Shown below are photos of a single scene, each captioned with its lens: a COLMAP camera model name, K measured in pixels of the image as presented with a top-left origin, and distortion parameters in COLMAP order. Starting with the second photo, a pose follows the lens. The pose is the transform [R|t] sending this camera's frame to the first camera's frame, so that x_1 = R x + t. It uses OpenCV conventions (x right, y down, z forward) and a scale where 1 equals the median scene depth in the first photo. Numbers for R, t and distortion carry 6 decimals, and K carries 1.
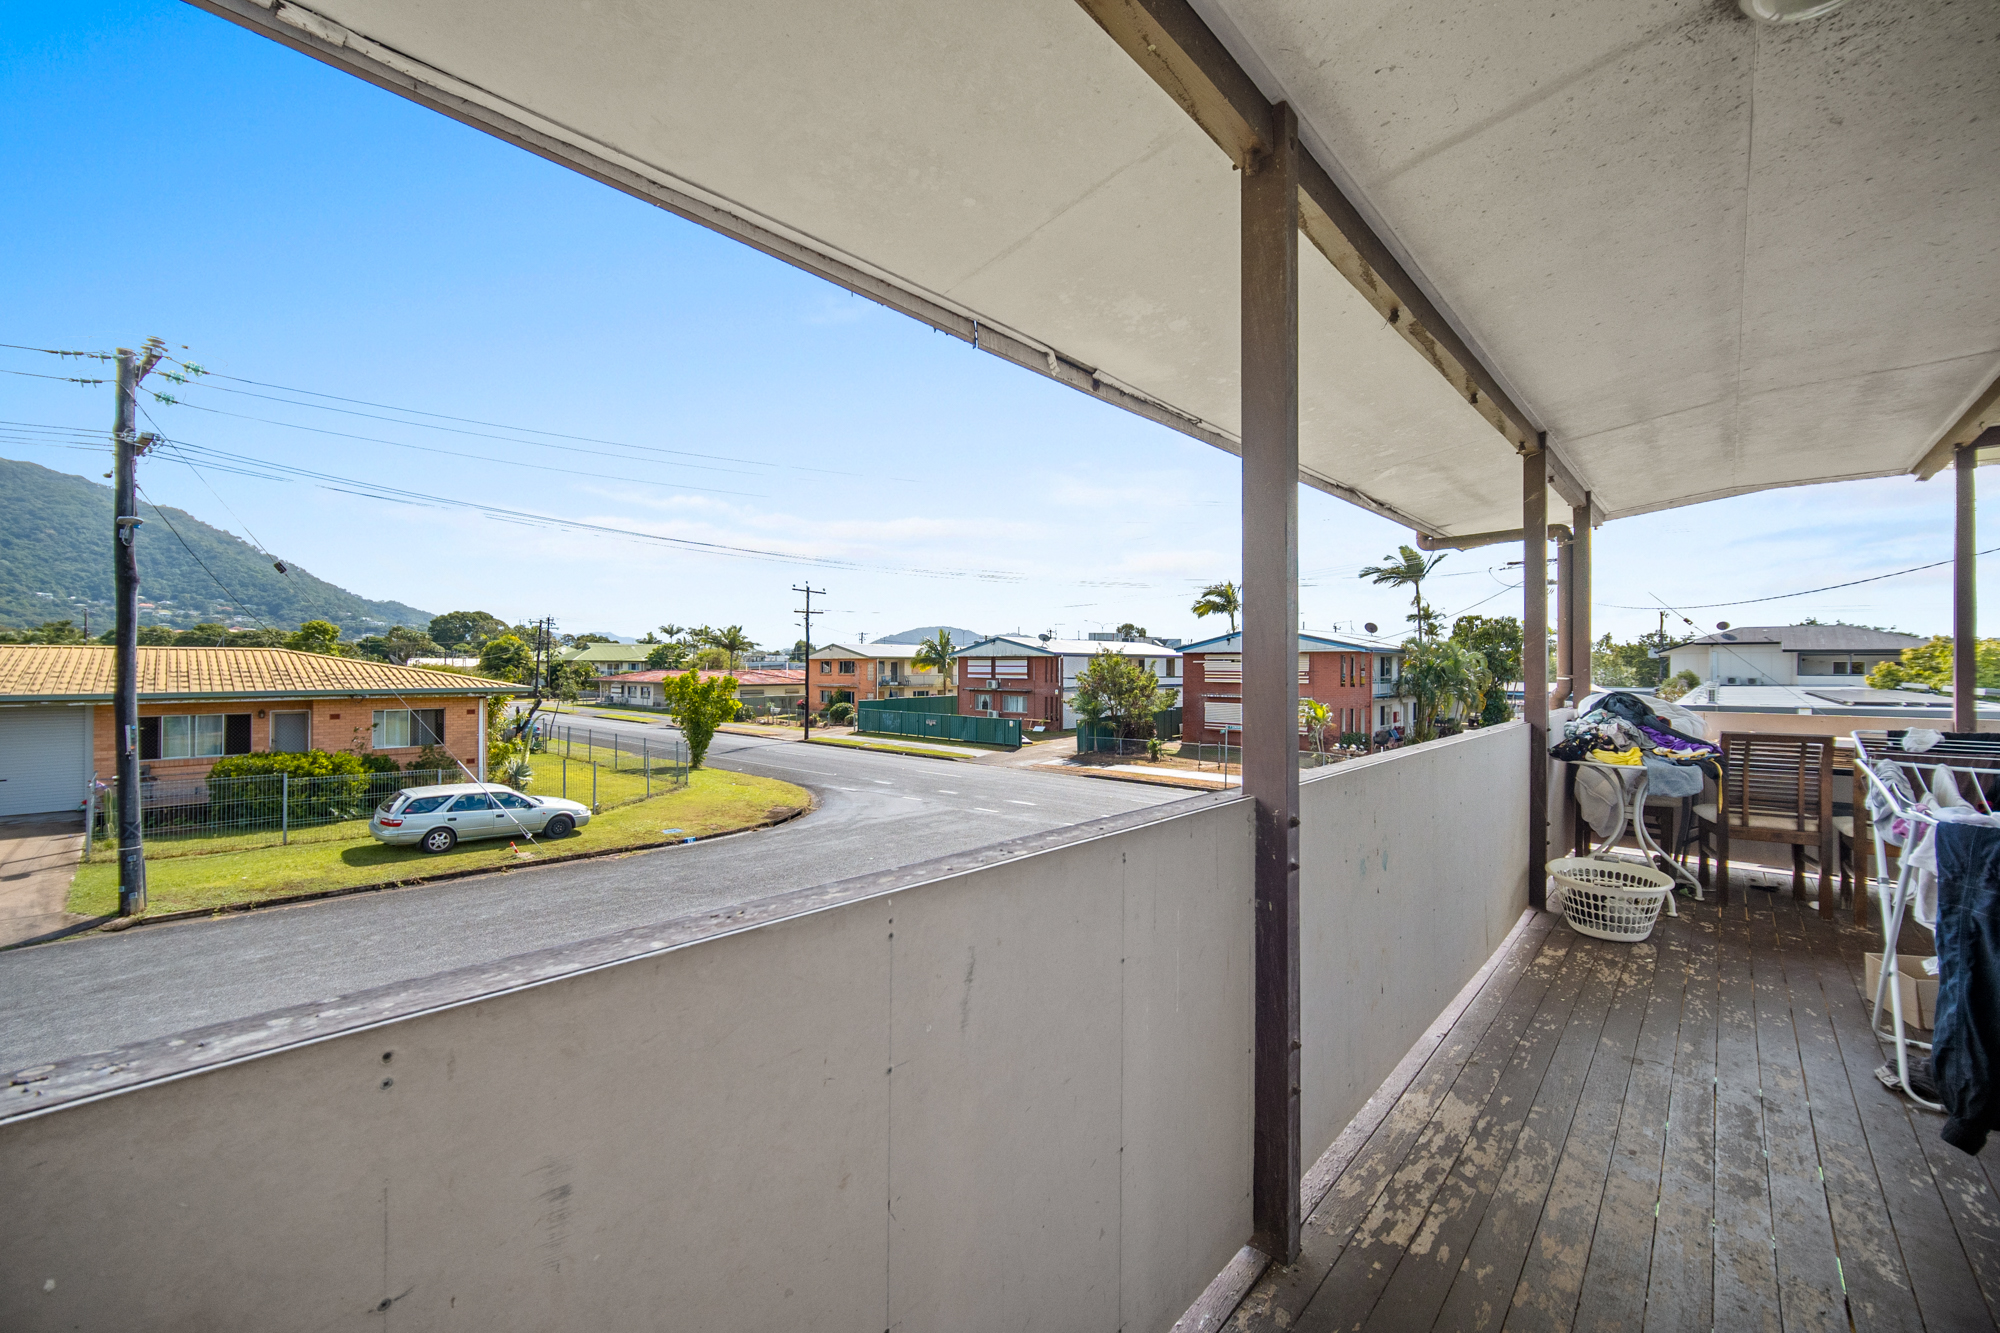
lens RADIAL K [[788.5, 0, 996.0], [0, 788.5, 653.8], [0, 0, 1]] dist [-0.013240, 0.003870]
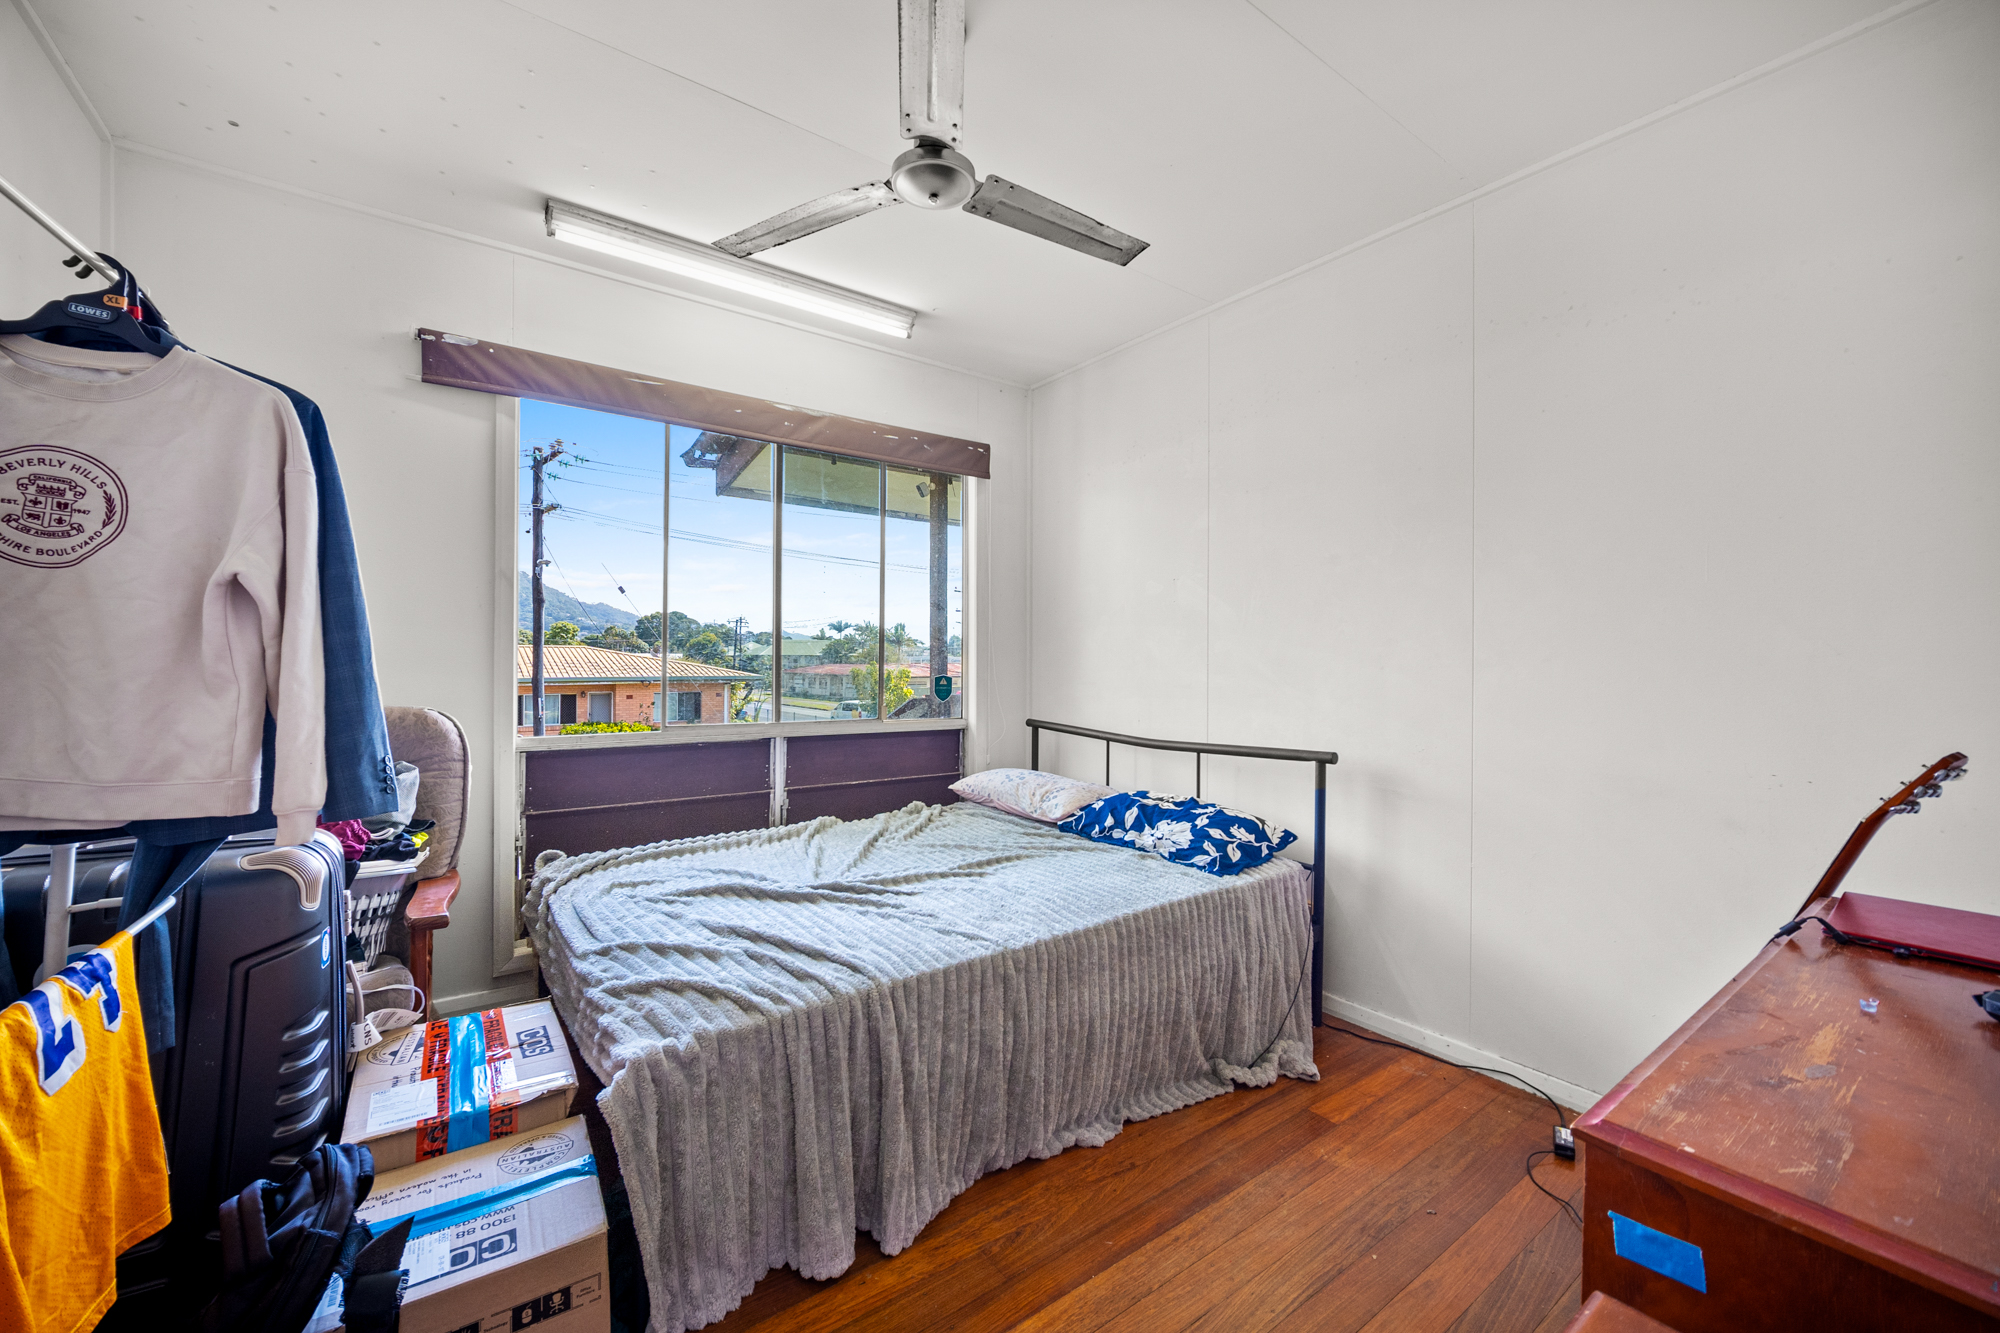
lens RADIAL K [[788.5, 0, 996.0], [0, 788.5, 653.8], [0, 0, 1]] dist [-0.013240, 0.003870]
pose [[0.981637, -0.002917, -0.190736, 0.013811], [0.004427, 0.999962, 0.007487, -0.000005], [0.190707, -0.008194, 0.981613, -0.133964]]
